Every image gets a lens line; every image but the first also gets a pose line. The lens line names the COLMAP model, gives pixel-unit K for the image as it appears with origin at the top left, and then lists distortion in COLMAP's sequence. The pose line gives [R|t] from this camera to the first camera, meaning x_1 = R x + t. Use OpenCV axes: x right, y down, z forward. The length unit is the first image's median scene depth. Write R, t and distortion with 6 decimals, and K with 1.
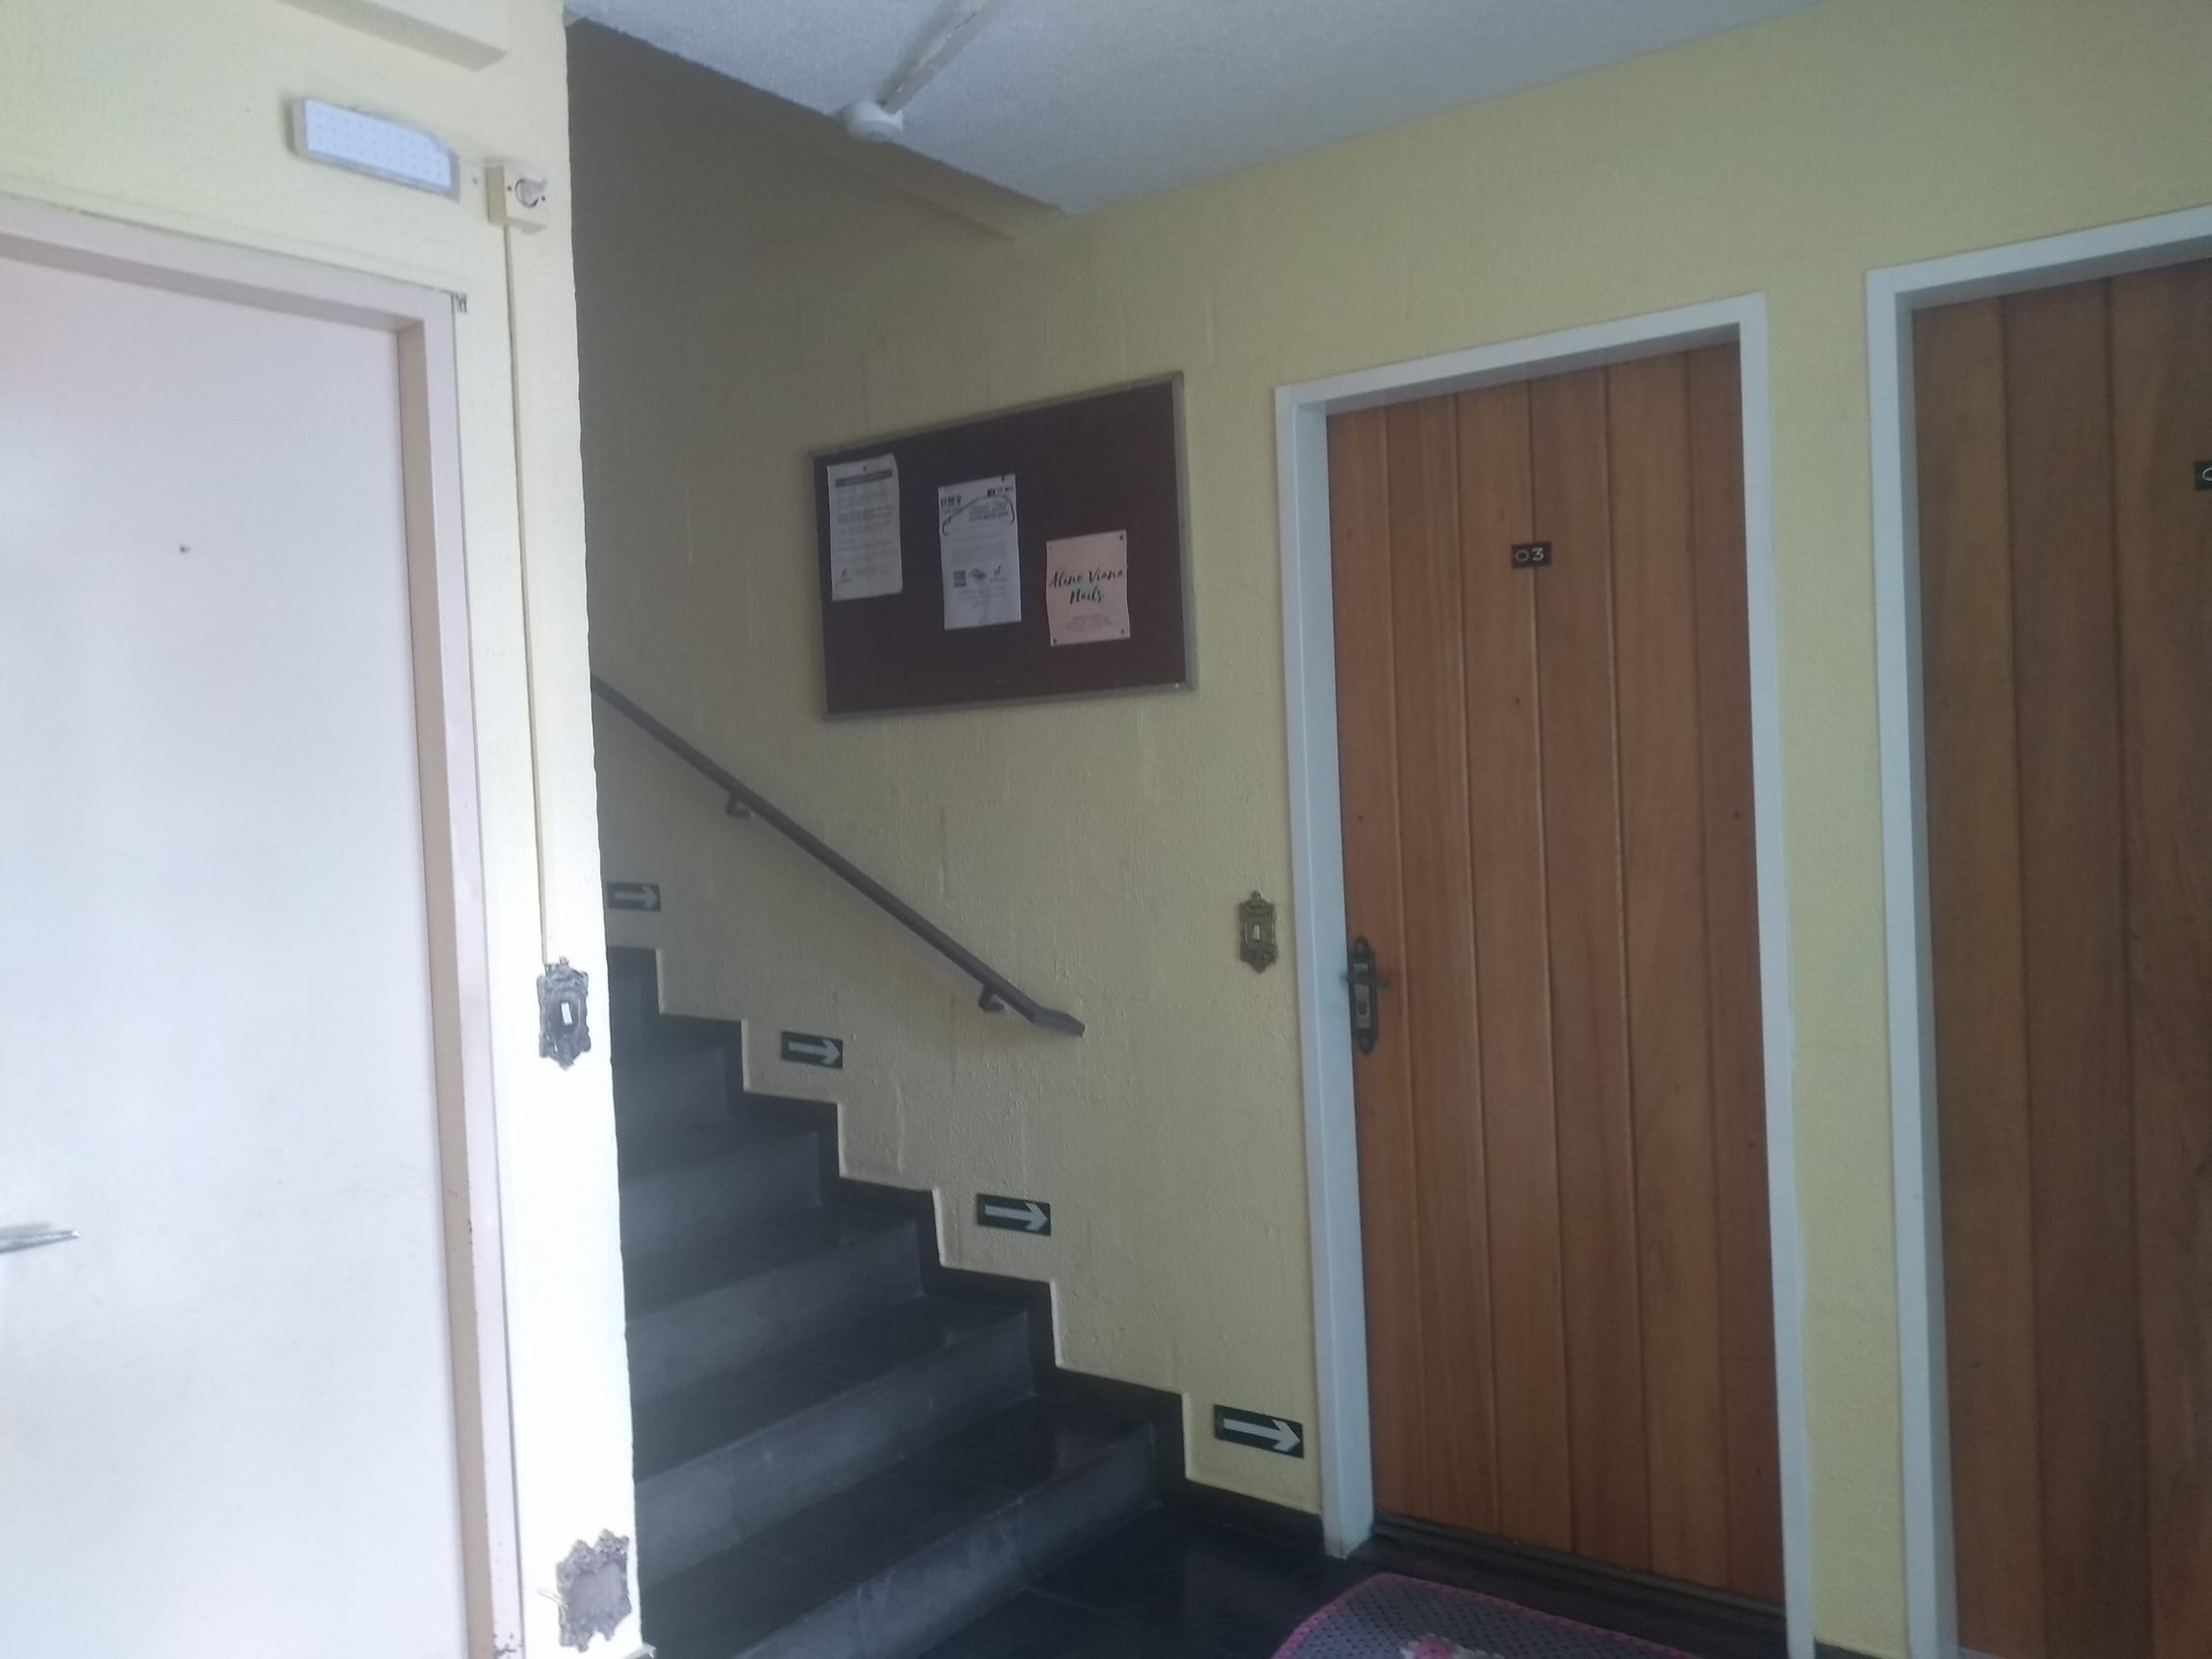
lens RADIAL K [[1682.7, 0, 1105.3], [0, 1682.7, 826.4], [0, 0, 1]] dist [-0.007246, -0.024769]
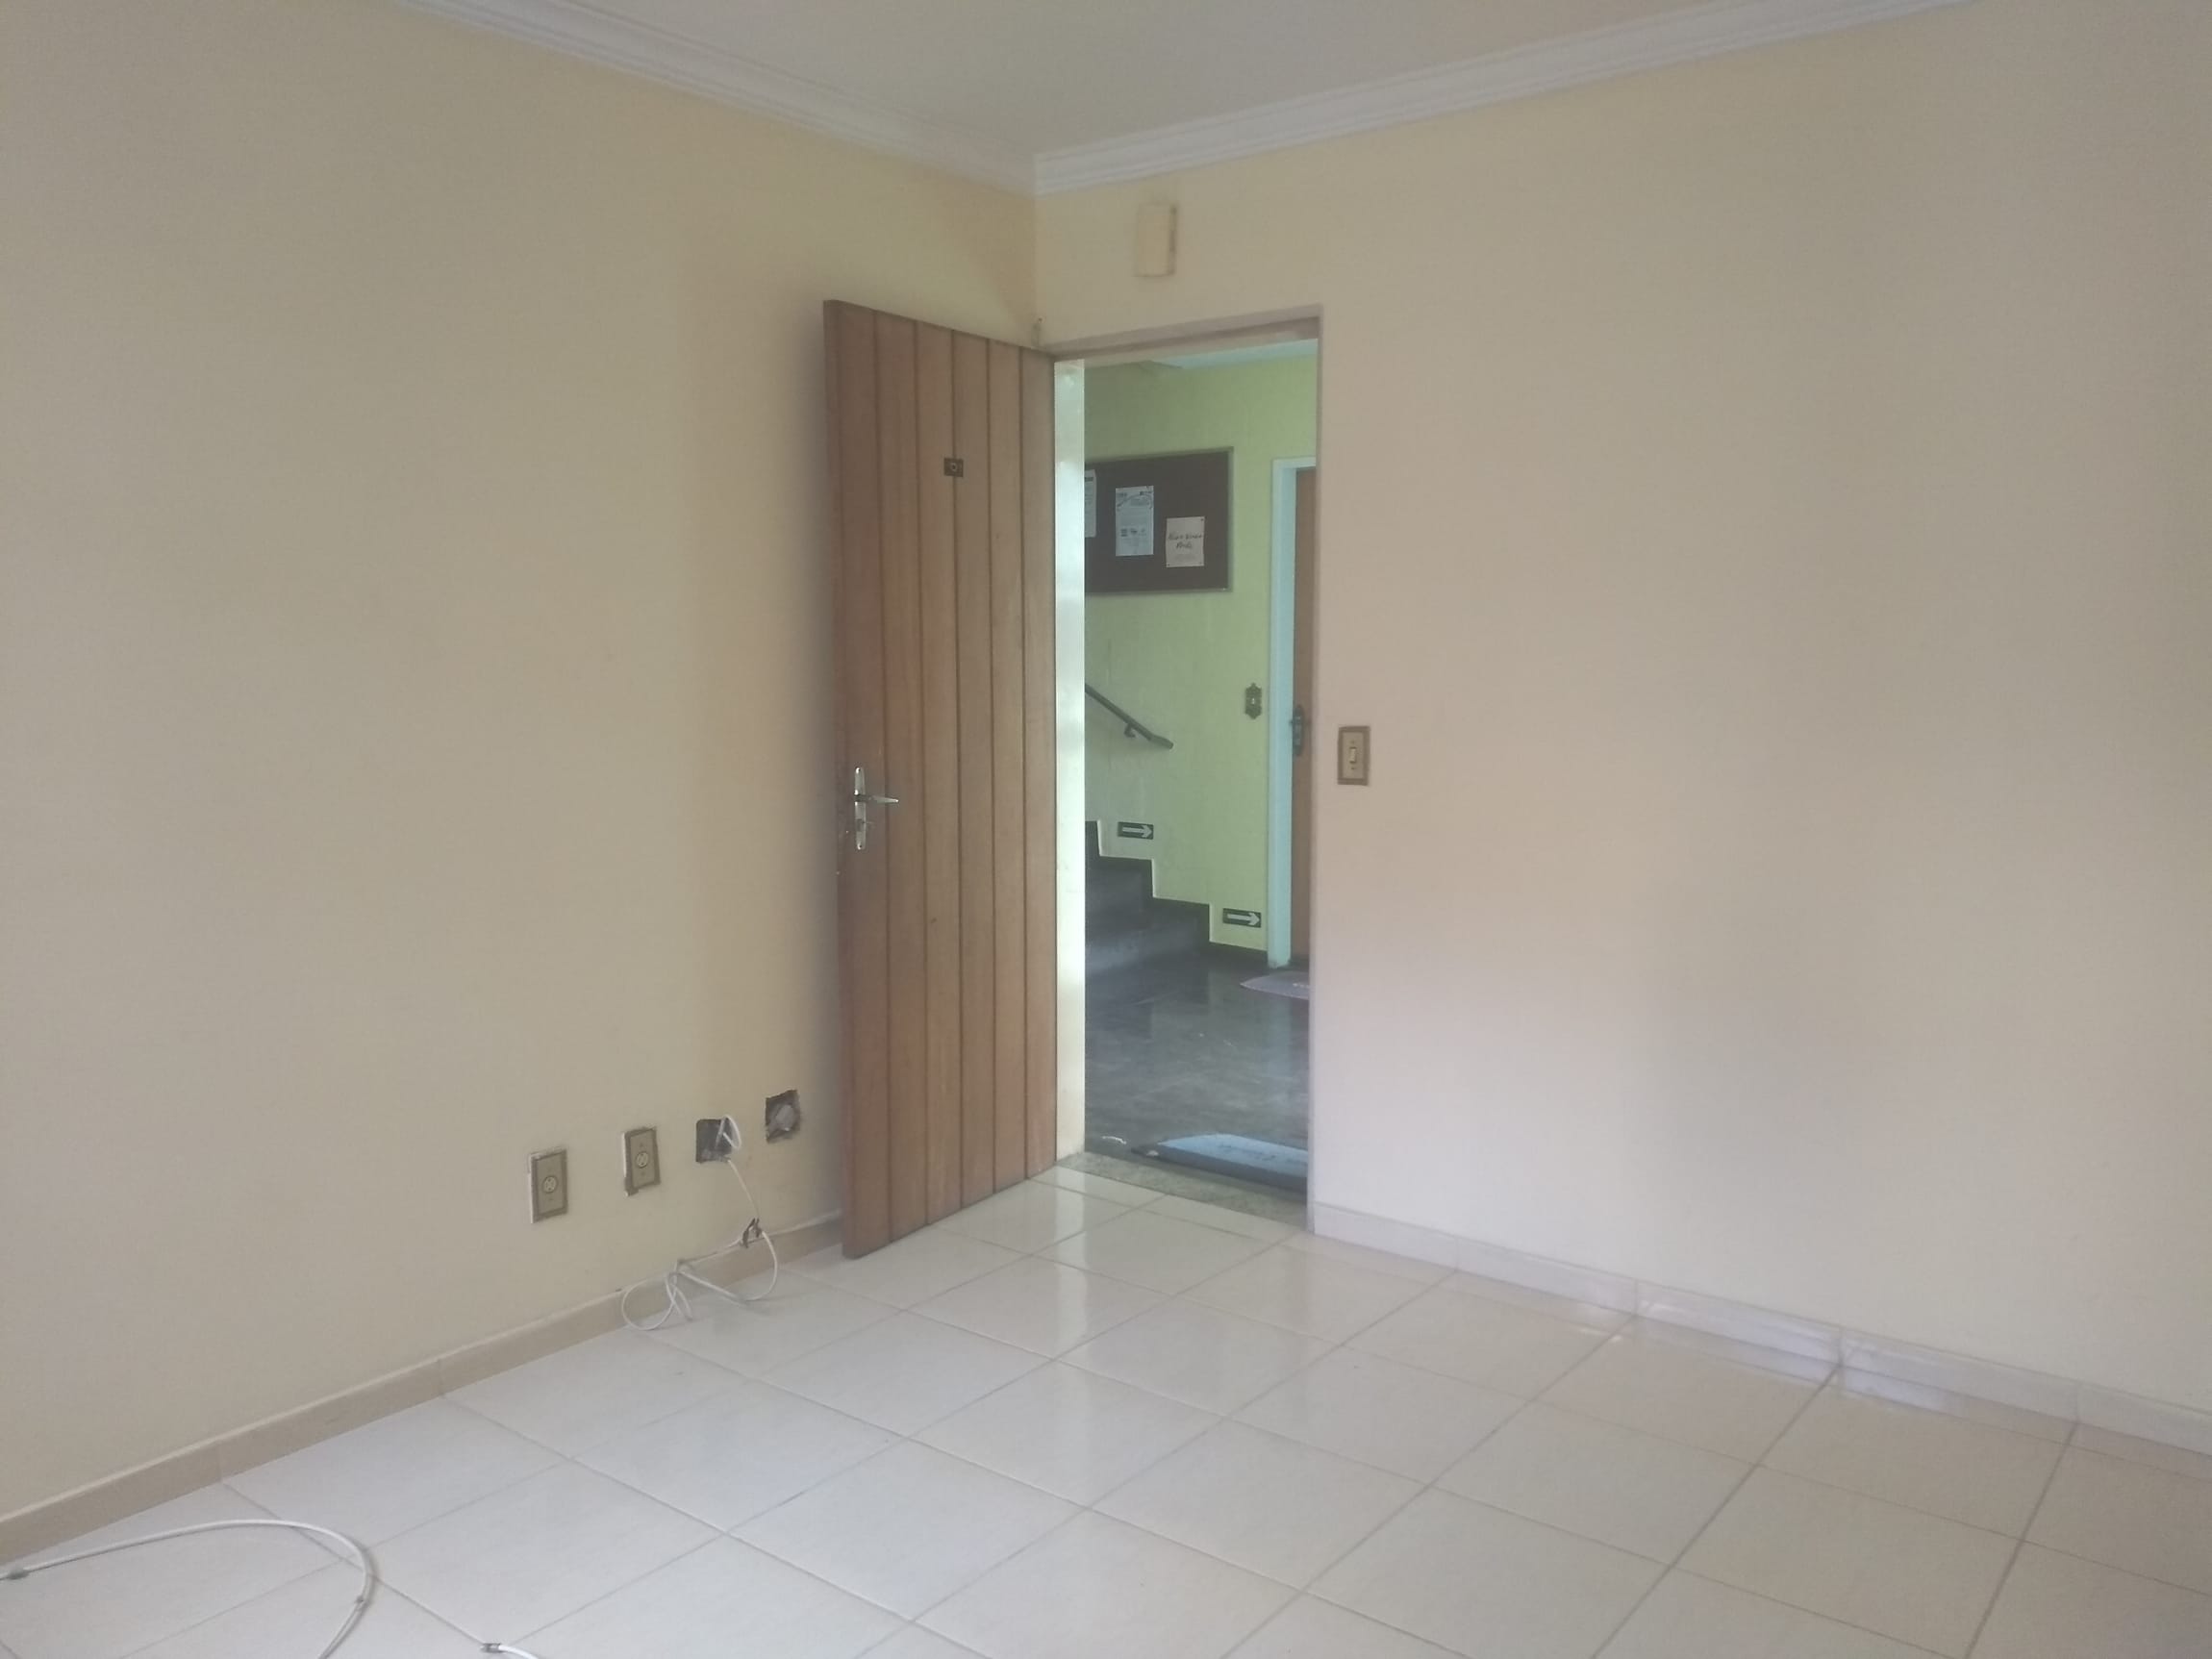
lens RADIAL K [[1682.7, 0, 1105.1], [0, 1682.7, 832.9], [0, 0, 1]] dist [-0.007246, -0.024769]
pose [[0.998517, 0.048559, -0.024634, -0.041846], [-0.046326, 0.995364, 0.084291, 0.054335], [0.028613, -0.083025, 0.996137, -1.196587]]
